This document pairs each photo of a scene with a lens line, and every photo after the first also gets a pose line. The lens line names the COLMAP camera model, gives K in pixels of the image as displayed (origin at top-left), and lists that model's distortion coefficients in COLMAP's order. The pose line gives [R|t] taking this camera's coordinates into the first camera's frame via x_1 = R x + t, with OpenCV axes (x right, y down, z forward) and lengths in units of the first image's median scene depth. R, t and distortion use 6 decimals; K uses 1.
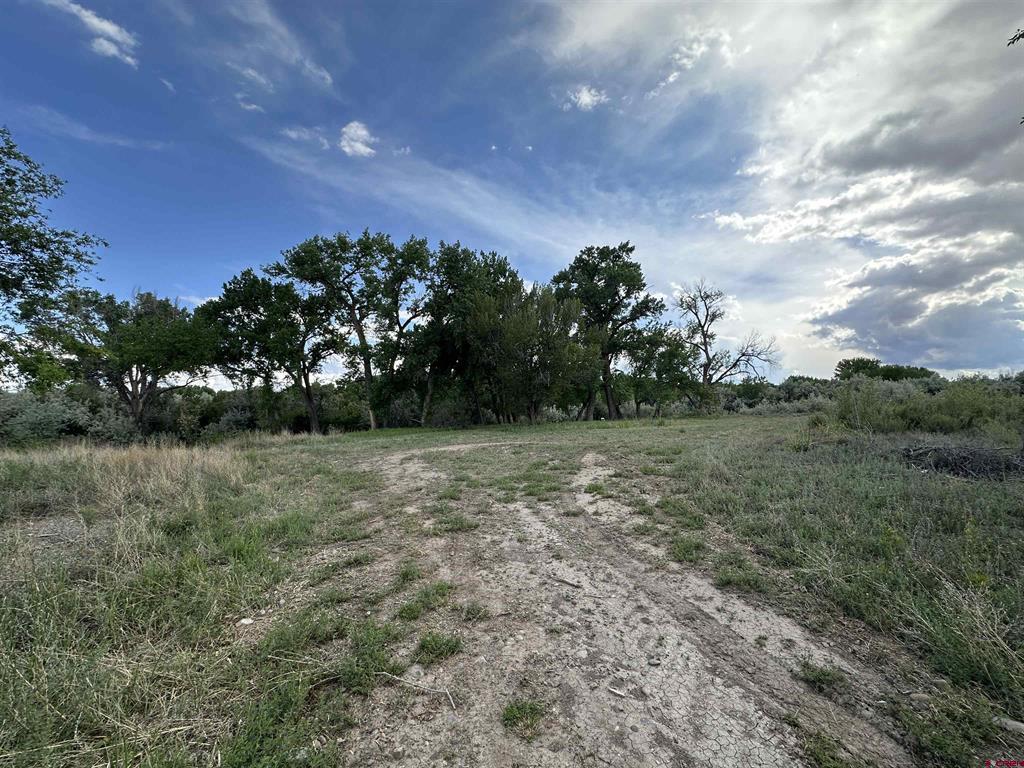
lens RADIAL K [[405.9, 0, 512.0], [0, 405.9, 384.0], [0, 0, 1]] dist [0.001443, 0.000055]
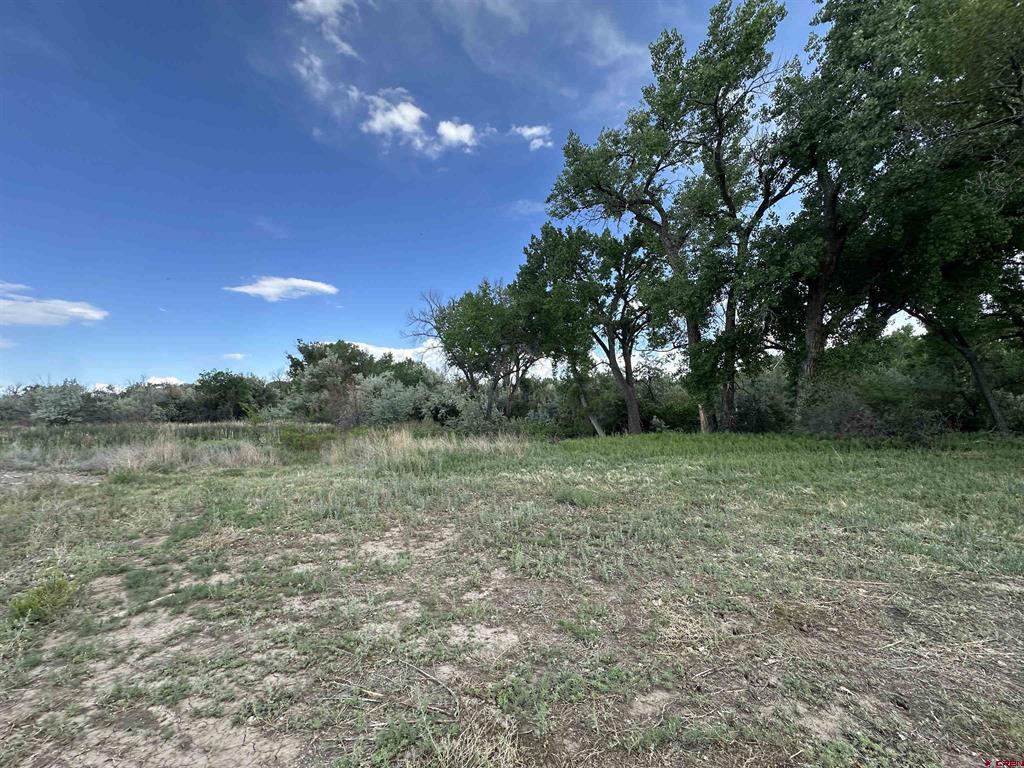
lens RADIAL K [[405.9, 0, 512.0], [0, 405.9, 384.0], [0, 0, 1]] dist [0.001443, 0.000055]
pose [[0.649006, -0.013042, -0.760671, -0.064386], [-0.003100, 0.999799, -0.019787, 0.056014], [0.760777, 0.015200, 0.648836, 0.385288]]
